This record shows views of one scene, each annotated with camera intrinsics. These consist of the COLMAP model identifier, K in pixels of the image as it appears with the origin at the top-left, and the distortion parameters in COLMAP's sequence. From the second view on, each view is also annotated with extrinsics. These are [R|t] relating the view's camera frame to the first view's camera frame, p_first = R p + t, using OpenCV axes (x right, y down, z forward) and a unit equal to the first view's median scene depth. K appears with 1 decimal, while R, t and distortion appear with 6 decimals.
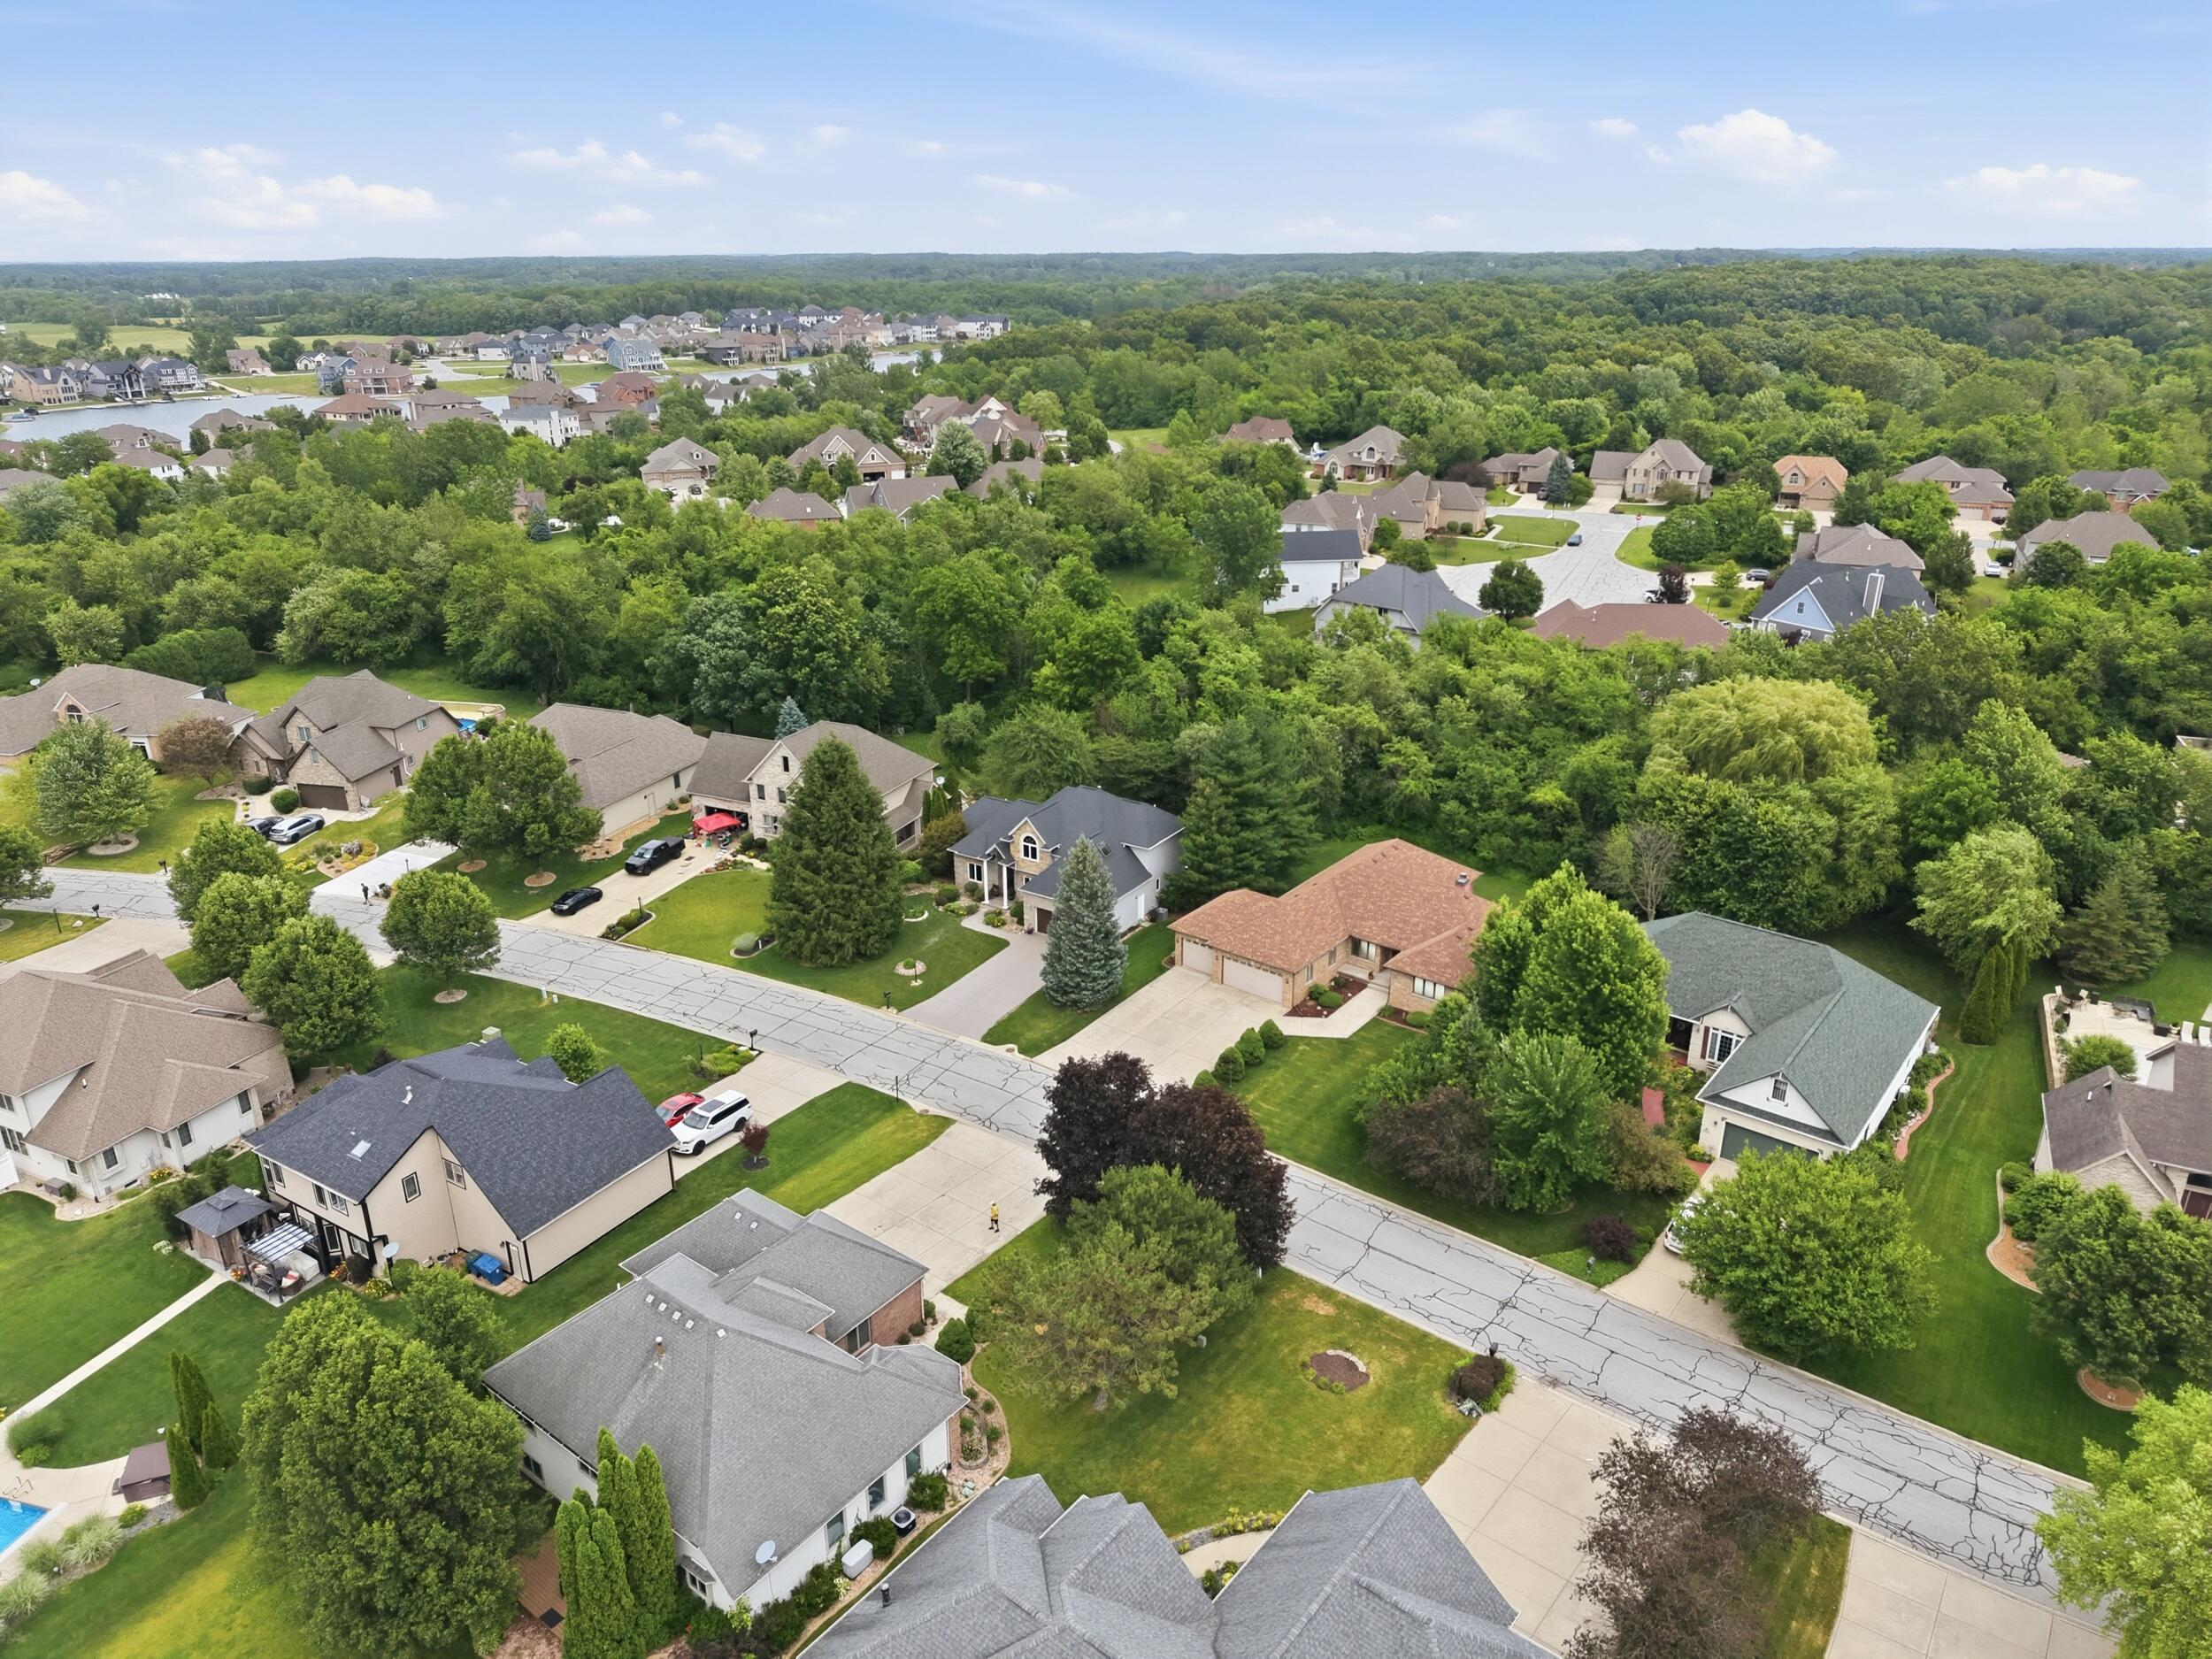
lens RADIAL K [[1548.6, 0, 1111.2], [0, 1548.6, 692.6], [0, 0, 1]] dist [0.006847, 0.003492]
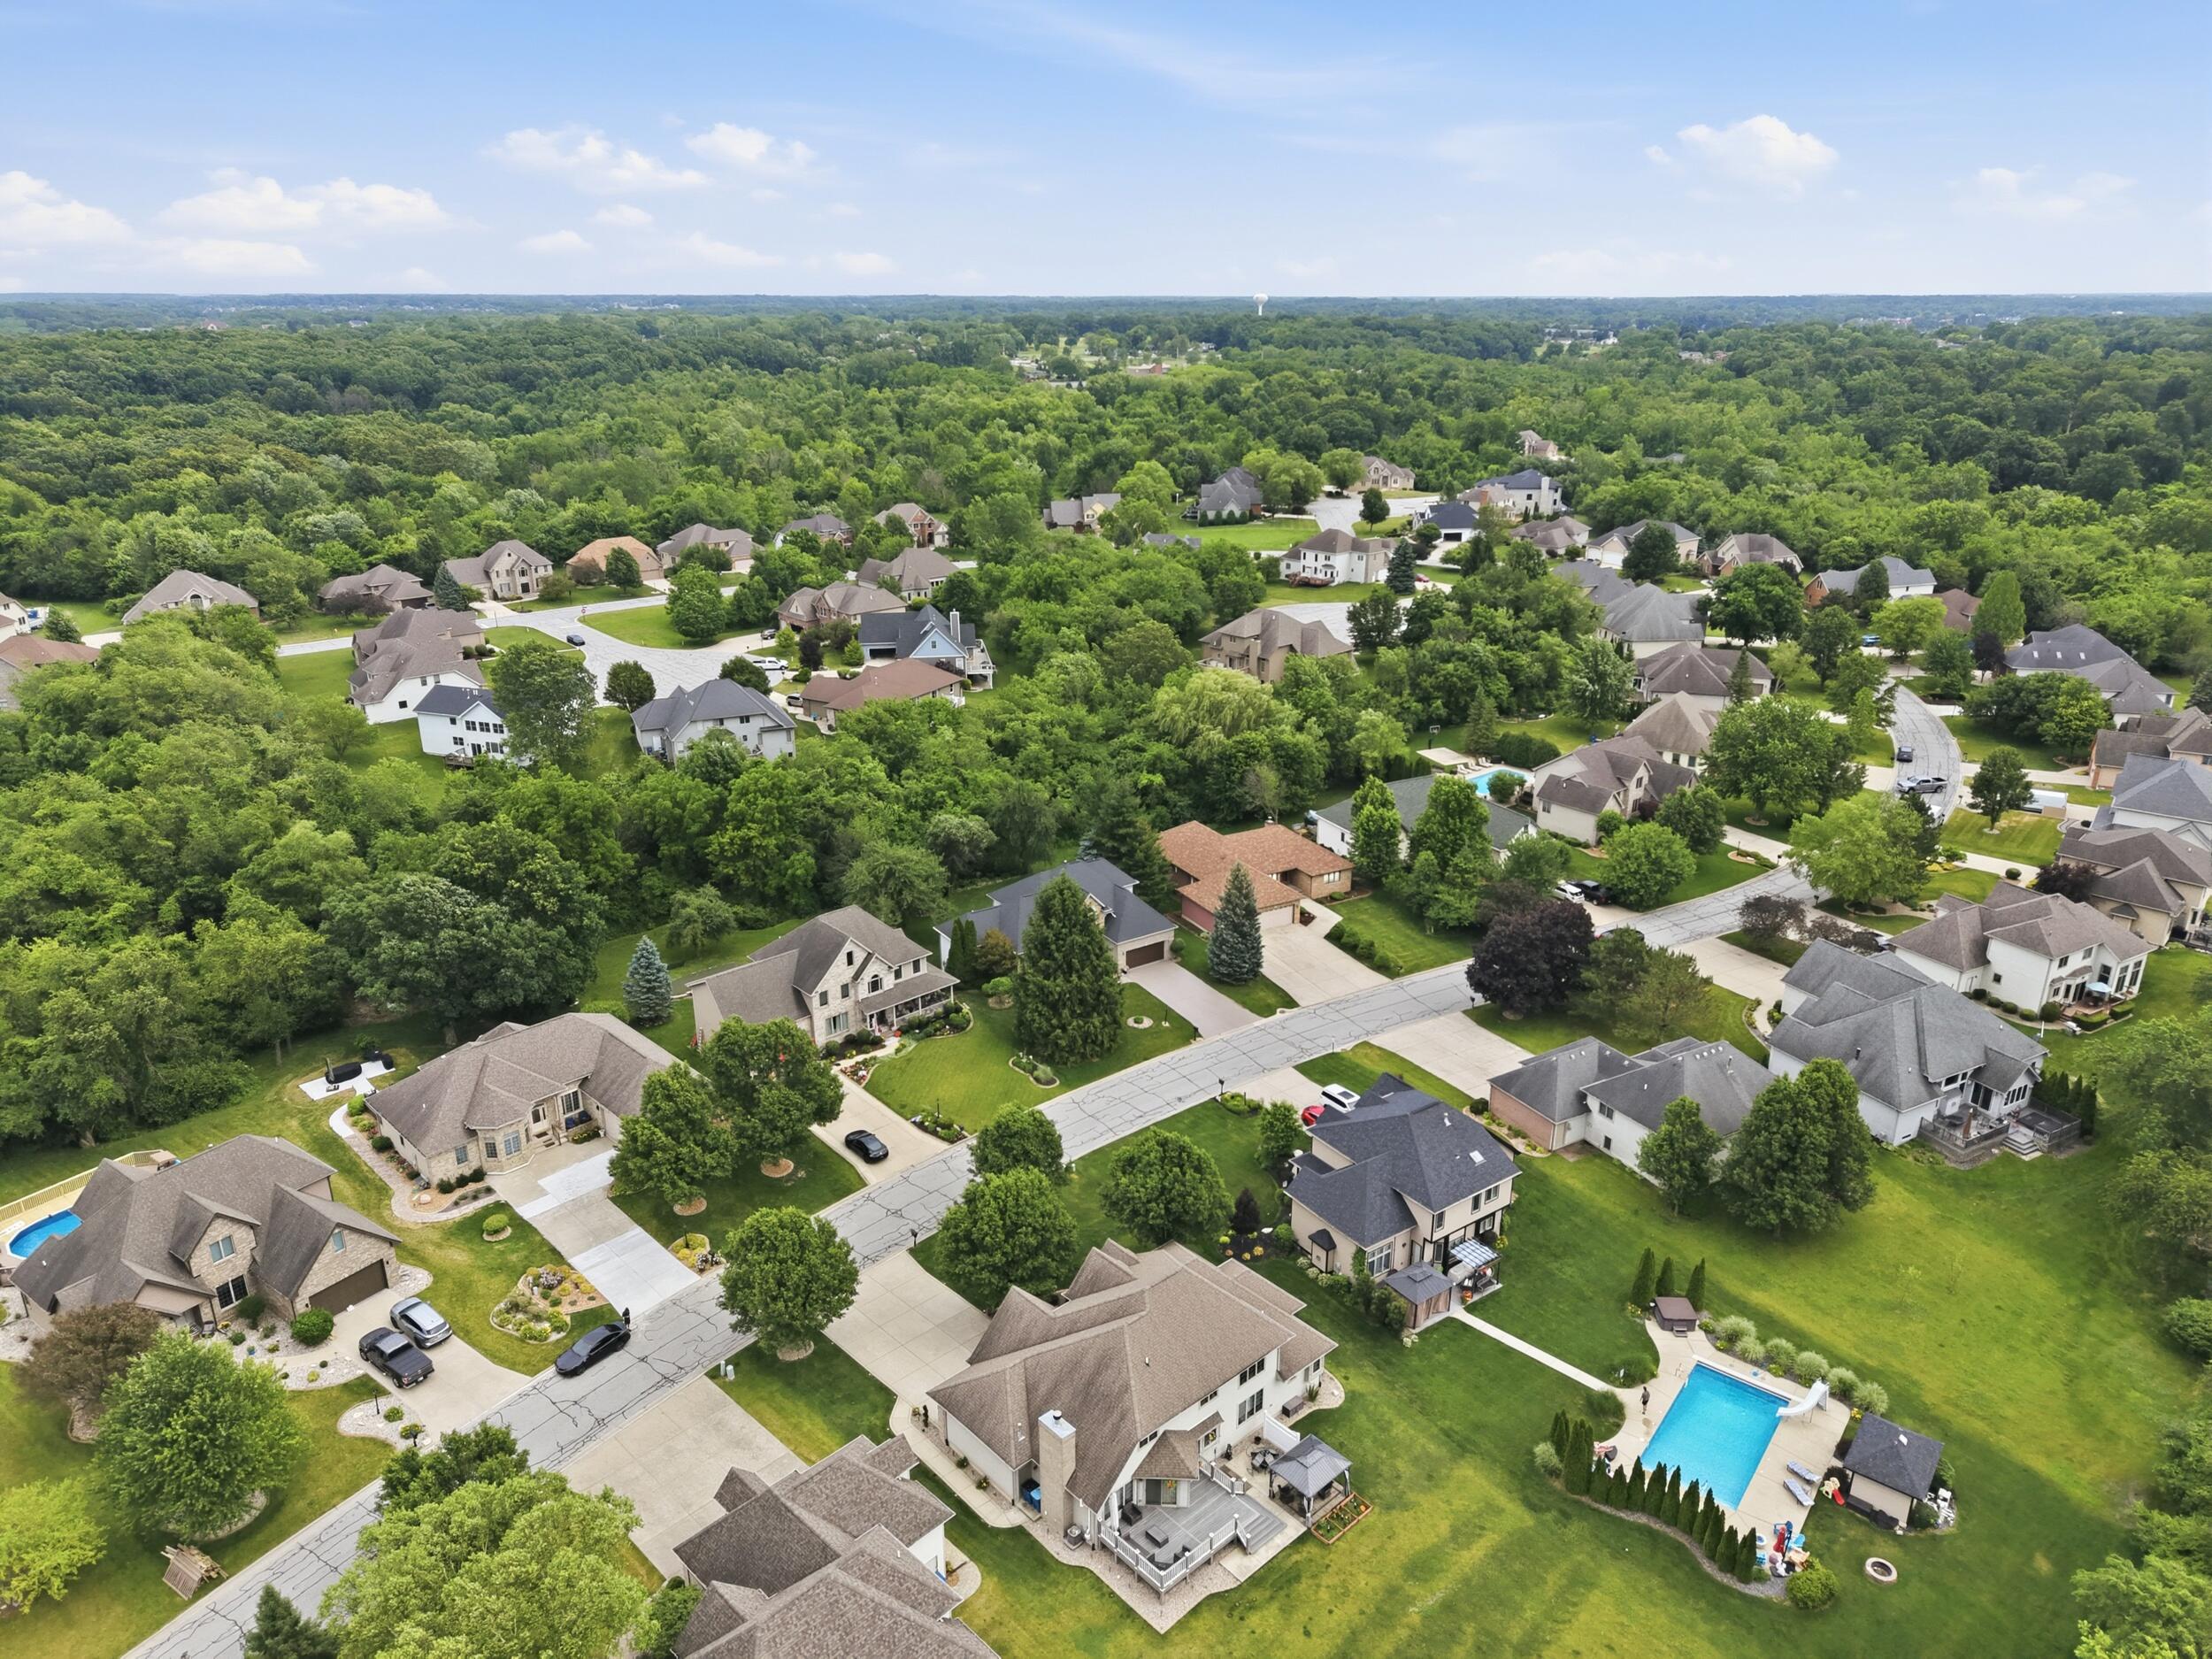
lens RADIAL K [[1540.2, 0, 1106.0], [0, 1540.2, 829.5], [0, 0, 1]] dist [0.047664, -0.001446]
pose [[0.355252, -0.306922, 0.882947, -1.140869], [0.248698, 0.941550, 0.227230, -0.250280], [-0.901080, 0.138863, 0.410818, 0.452810]]
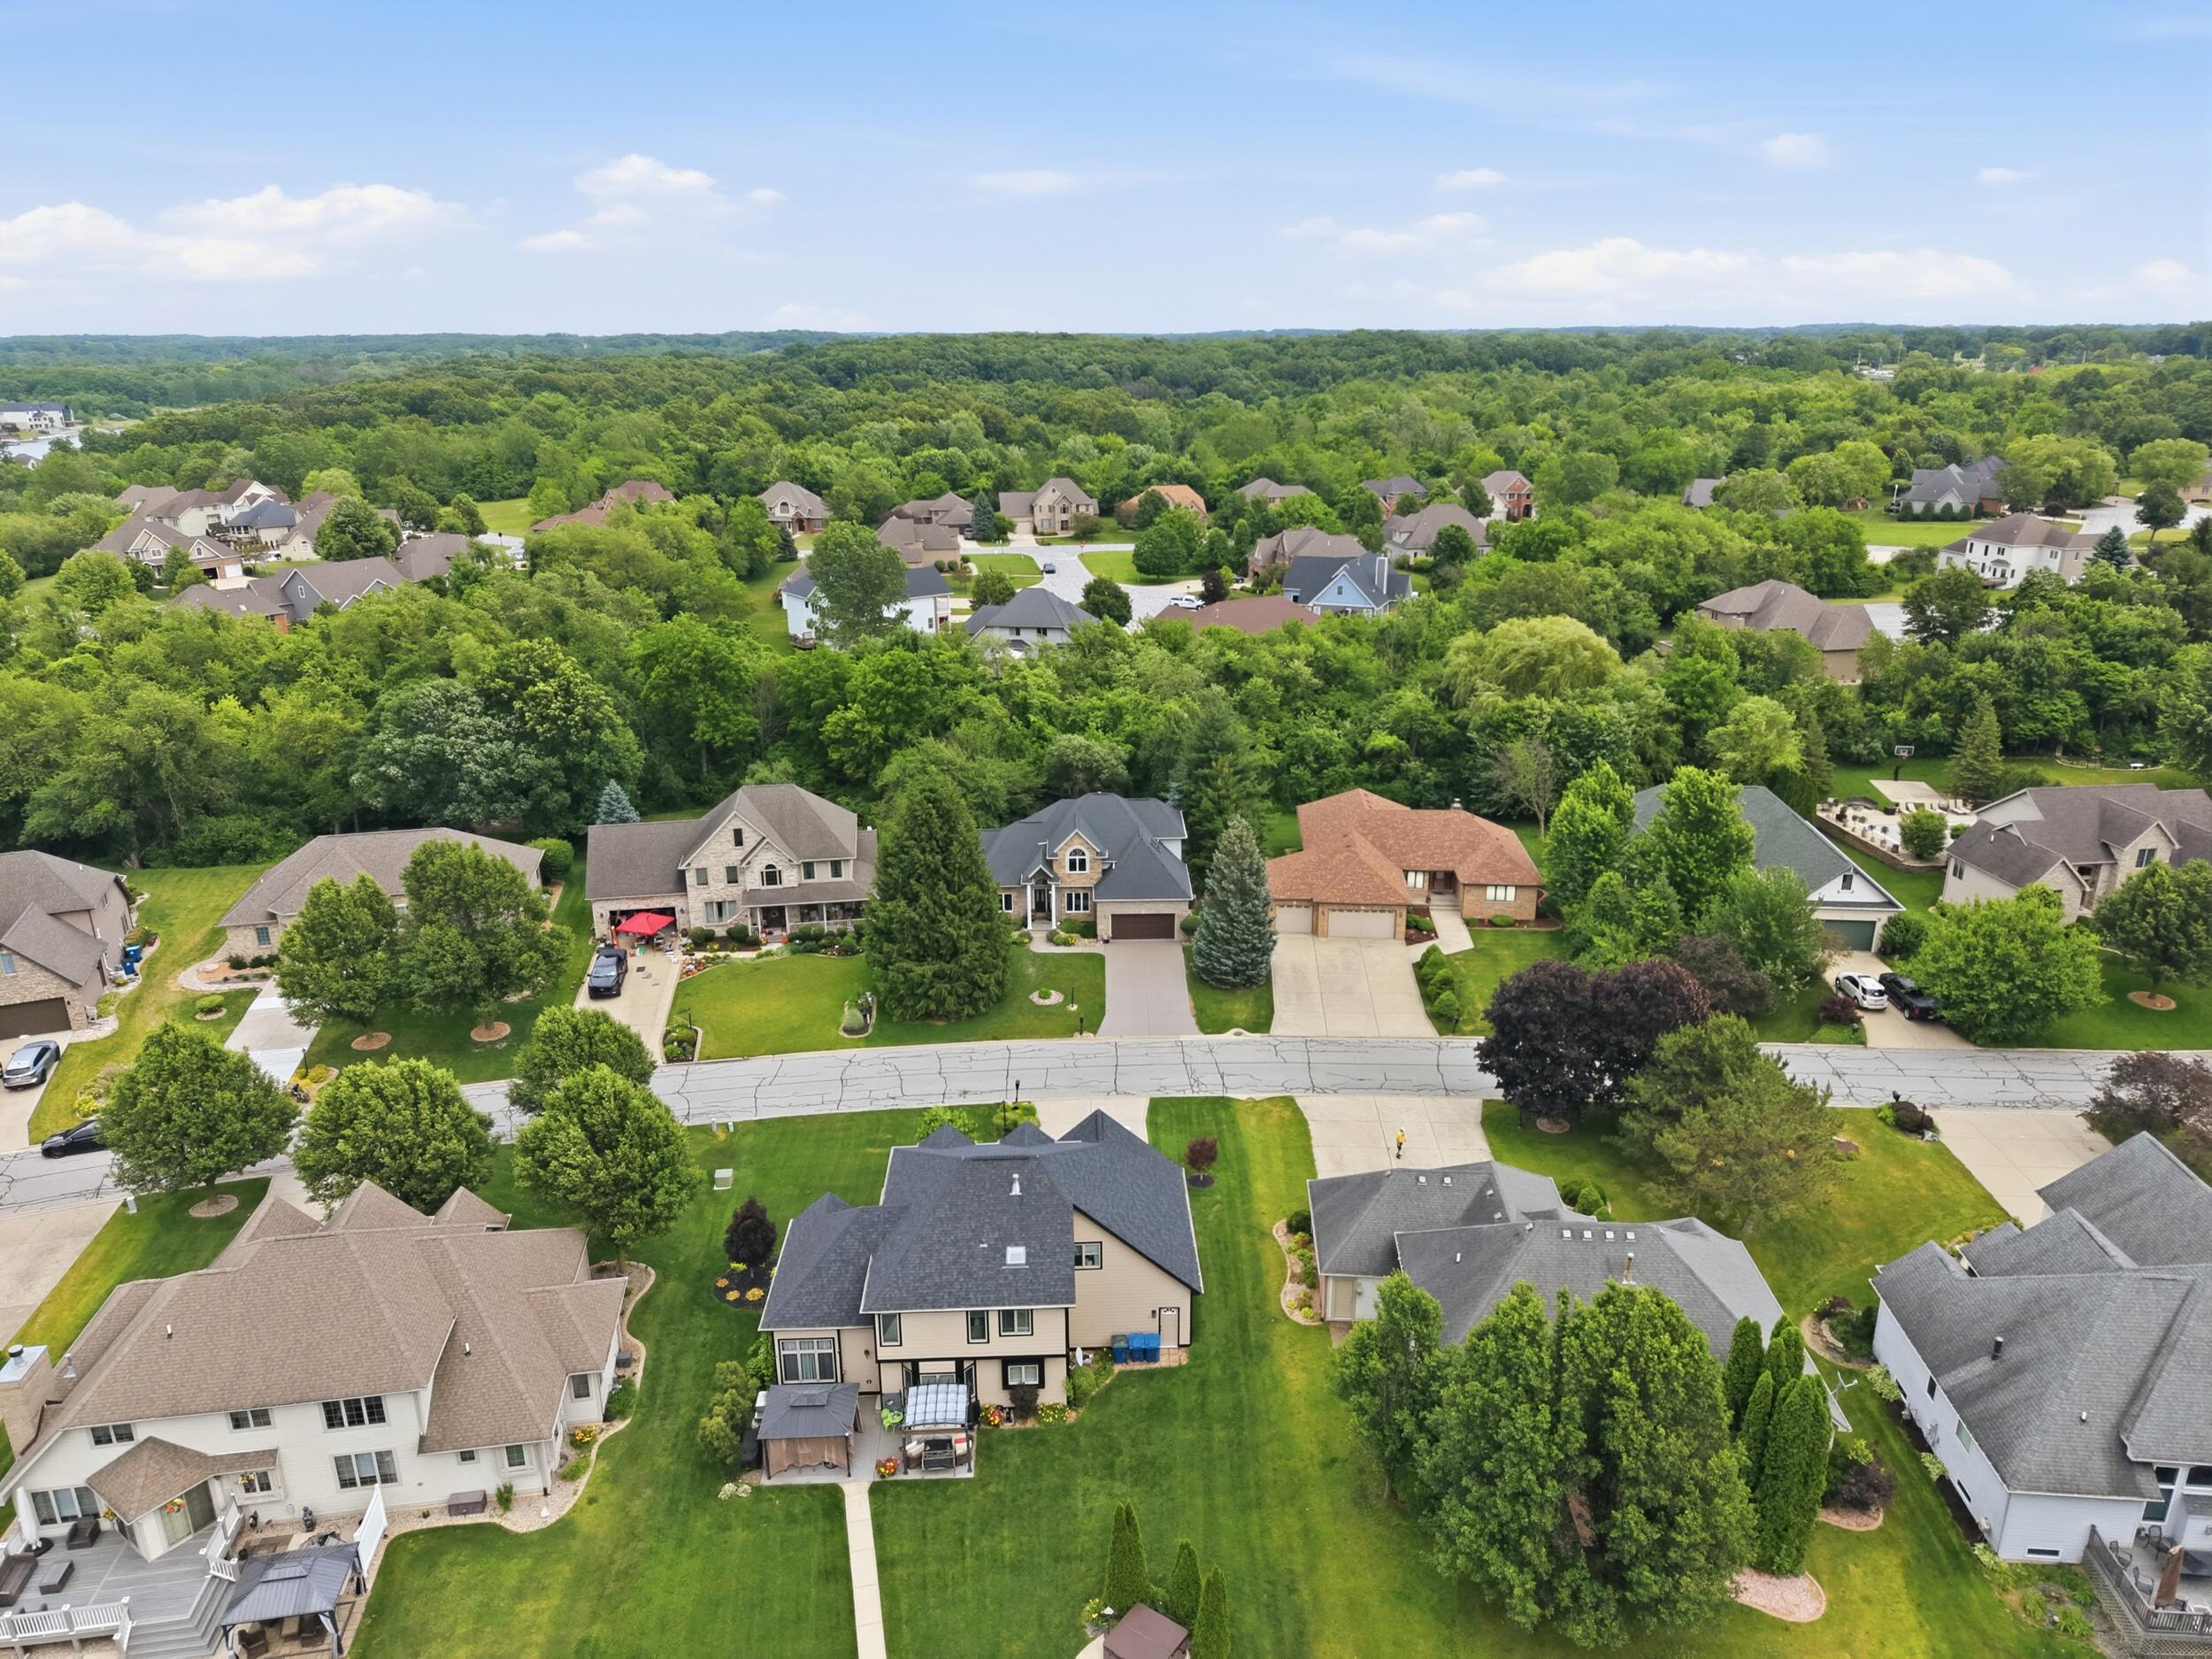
lens RADIAL K [[1540.3, 0, 1100.8], [0, 1540.3, 738.3], [0, 0, 1]] dist [0.023657, 0.004913]
pose [[0.822027, -0.143573, 0.551052, -0.569237], [0.157764, 0.987234, 0.021874, 0.004341], [-0.547158, 0.068956, 0.834184, 0.169588]]
